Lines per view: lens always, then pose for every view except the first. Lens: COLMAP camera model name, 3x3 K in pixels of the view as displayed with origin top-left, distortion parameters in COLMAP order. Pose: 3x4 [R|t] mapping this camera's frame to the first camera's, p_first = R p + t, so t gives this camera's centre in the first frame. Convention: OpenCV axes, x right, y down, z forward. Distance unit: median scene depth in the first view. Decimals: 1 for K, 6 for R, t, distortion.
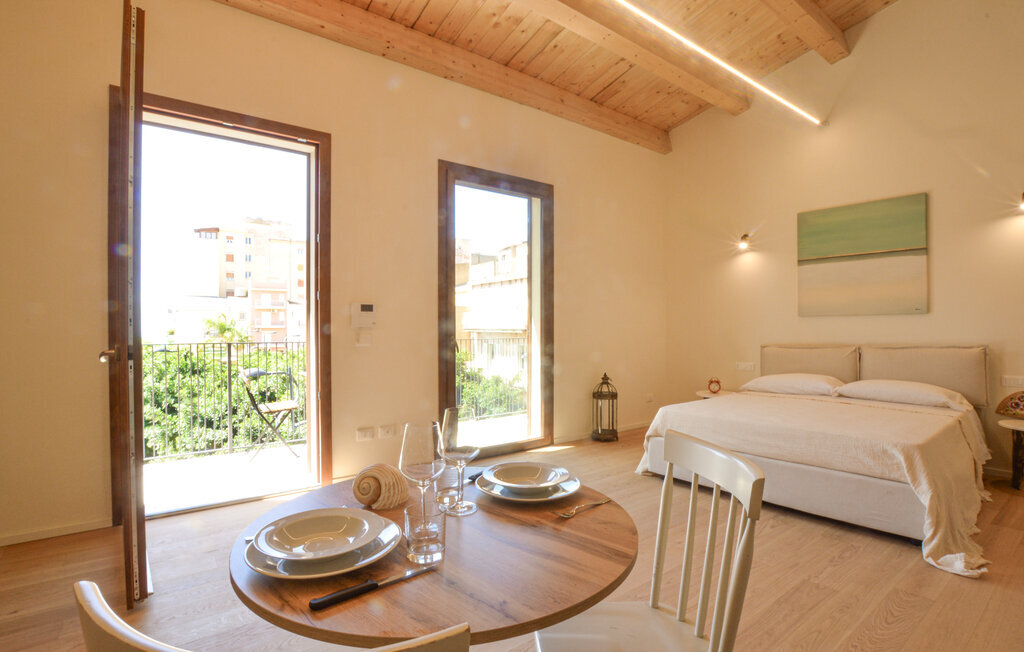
lens RADIAL K [[491.0, 0, 519.2], [0, 491.0, 333.7], [0, 0, 1]] dist [-0.030103, 0.001911]
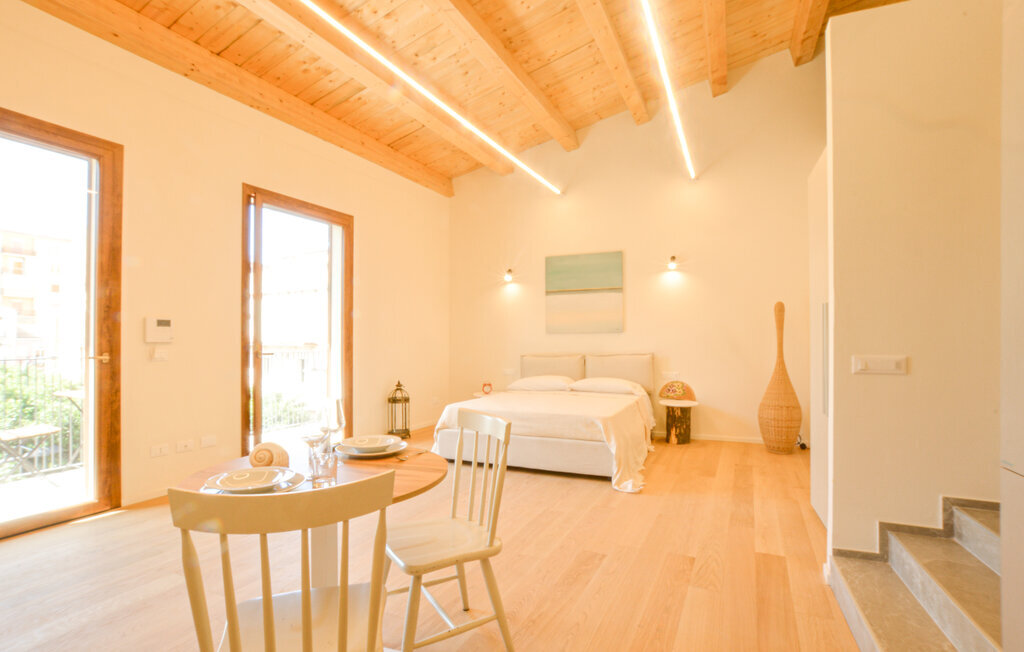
lens RADIAL K [[473.6, 0, 527.9], [0, 473.6, 334.3], [0, 0, 1]] dist [-0.026753, 0.004077]
pose [[0.893870, 0.005225, 0.448296, -0.066722], [0.005402, 0.999734, -0.022424, -0.003285], [-0.448294, 0.022466, 0.893604, -0.171443]]
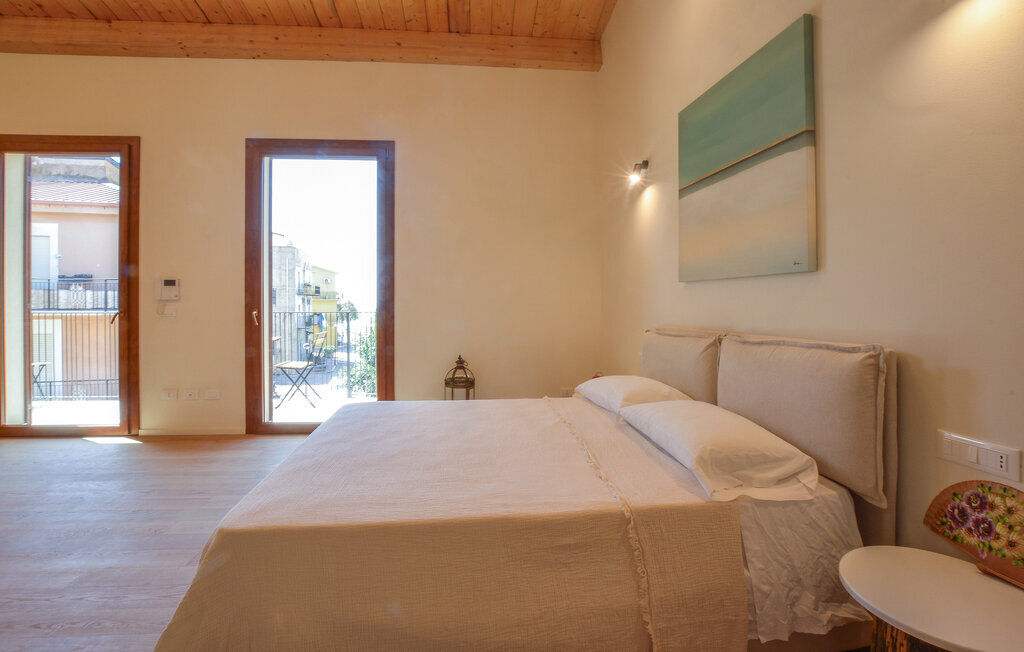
lens RADIAL K [[473.6, 0, 468.1], [0, 473.6, 302.5], [0, 0, 1]] dist [-0.026753, 0.004077]
pose [[0.838001, 0.004012, -0.545653, 0.794272], [-0.006534, 0.999975, -0.002682, -0.008512], [0.545629, 0.005813, 0.838007, 0.429877]]
